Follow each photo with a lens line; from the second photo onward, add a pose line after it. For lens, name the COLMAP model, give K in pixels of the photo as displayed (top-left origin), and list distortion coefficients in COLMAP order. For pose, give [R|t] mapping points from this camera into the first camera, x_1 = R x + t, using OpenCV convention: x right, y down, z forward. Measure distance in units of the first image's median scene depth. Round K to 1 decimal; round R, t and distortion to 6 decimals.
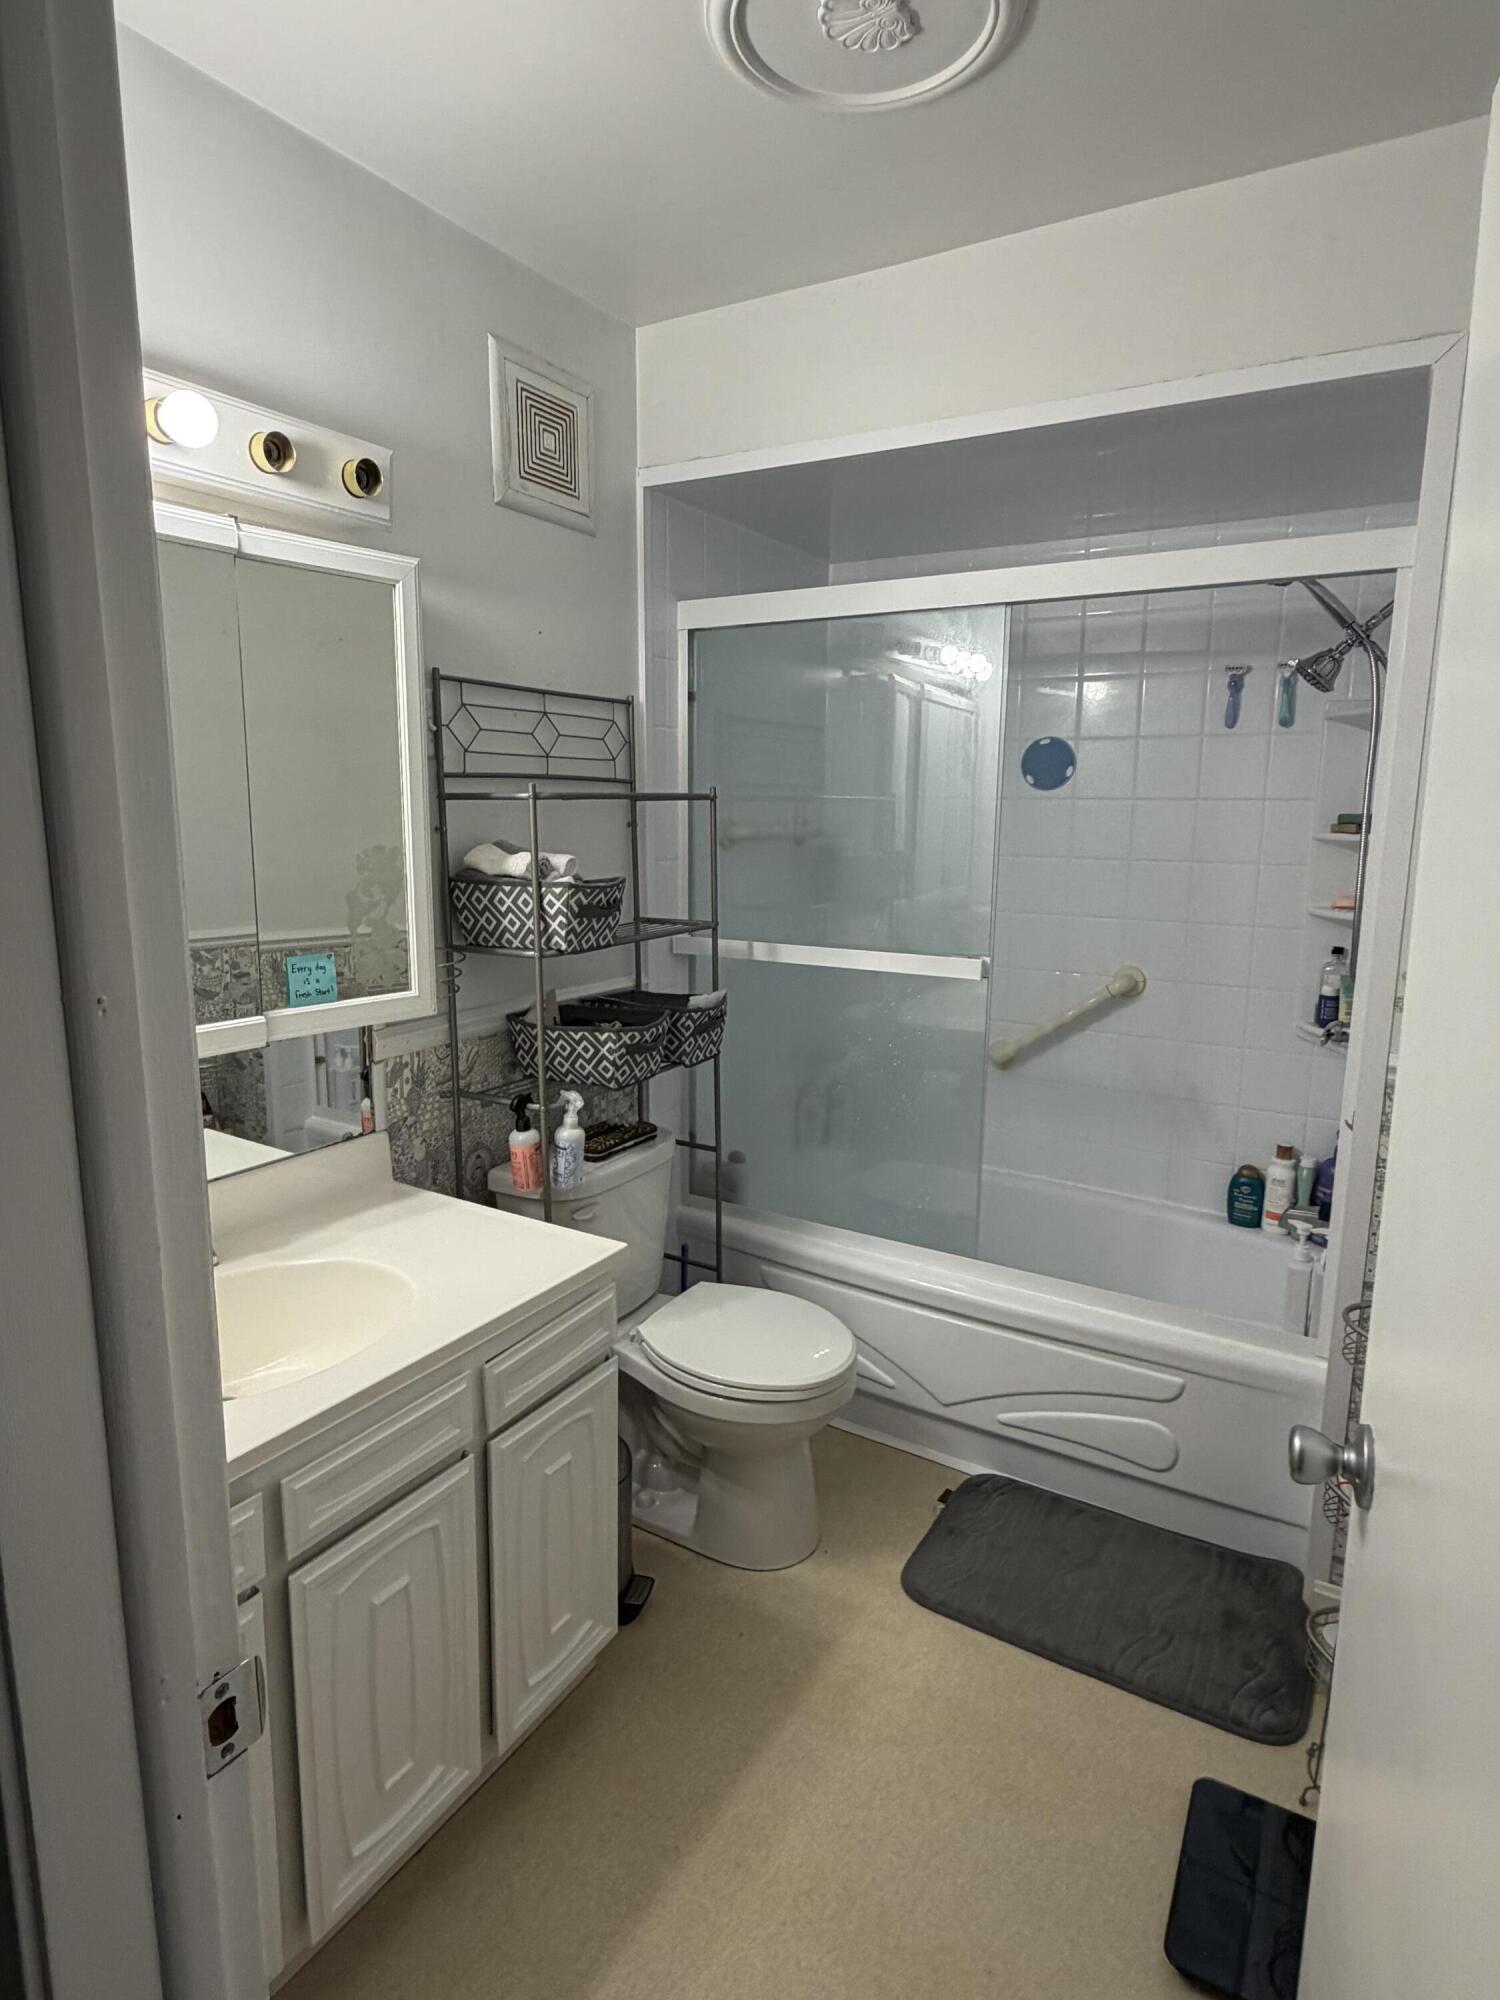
lens RADIAL K [[1115.0, 0, 749.3], [0, 1115.0, 993.5], [0, 0, 1]] dist [0.000986, -0.001180]
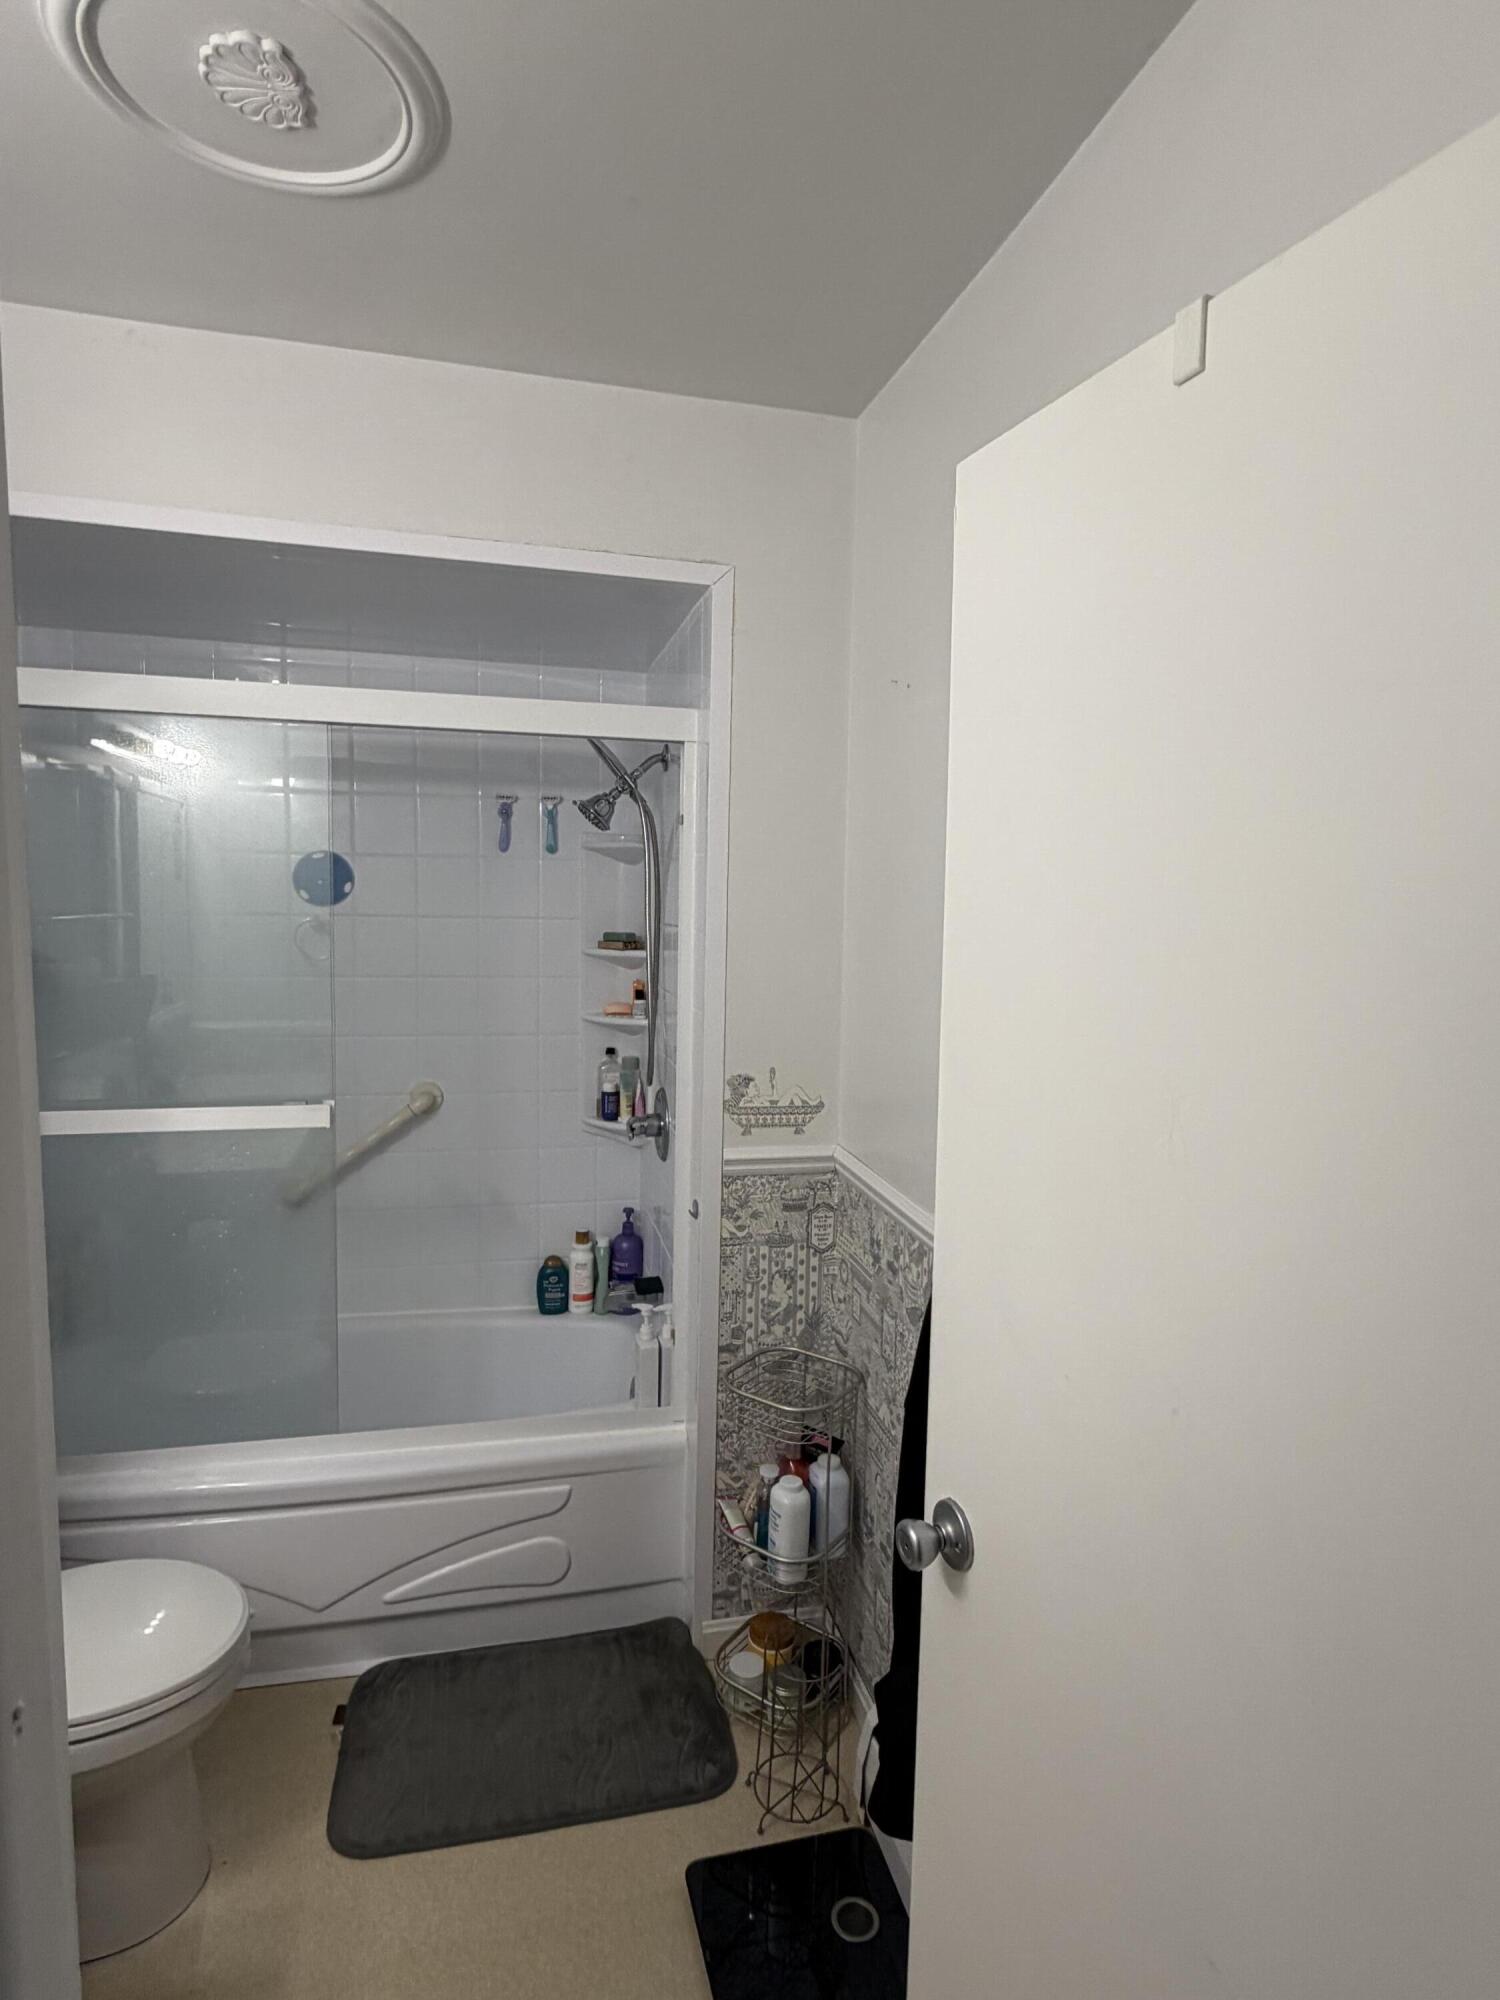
lens RADIAL K [[1102.6, 0, 749.6], [0, 1102.6, 995.9], [0, 0, 1]] dist [-0.005128, -0.000430]
pose [[0.709390, -0.060297, 0.702232, -0.184451], [0.102581, 0.994558, -0.018229, -0.070194], [-0.697311, 0.084967, 0.711715, 0.118100]]
